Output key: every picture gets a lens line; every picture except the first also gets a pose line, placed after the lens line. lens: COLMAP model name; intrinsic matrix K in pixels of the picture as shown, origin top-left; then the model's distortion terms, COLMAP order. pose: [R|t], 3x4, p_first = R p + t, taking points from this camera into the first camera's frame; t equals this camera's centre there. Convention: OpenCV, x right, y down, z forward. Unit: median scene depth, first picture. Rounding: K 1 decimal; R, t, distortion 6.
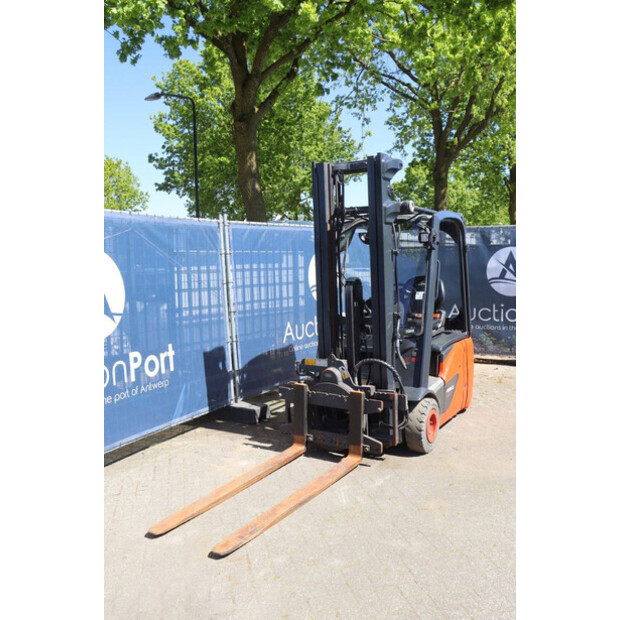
lens RADIAL K [[580.5, 0, 309.7], [0, 580.5, 309.3], [0, 0, 1]] dist [-0.088602, 0.000000]
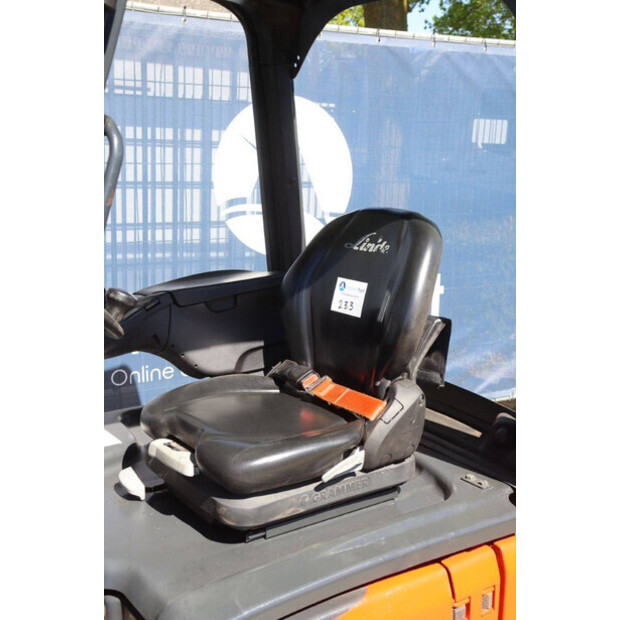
lens RADIAL K [[835.5, 0, 310.5], [0, 835.5, 310.0], [0, 0, 1]] dist [0.037702, 0.000000]
pose [[0.908911, 0.144042, -0.391322, 0.384526], [-0.091980, 0.984584, 0.148777, -0.083574], [0.406719, -0.099231, 0.908148, 0.878309]]
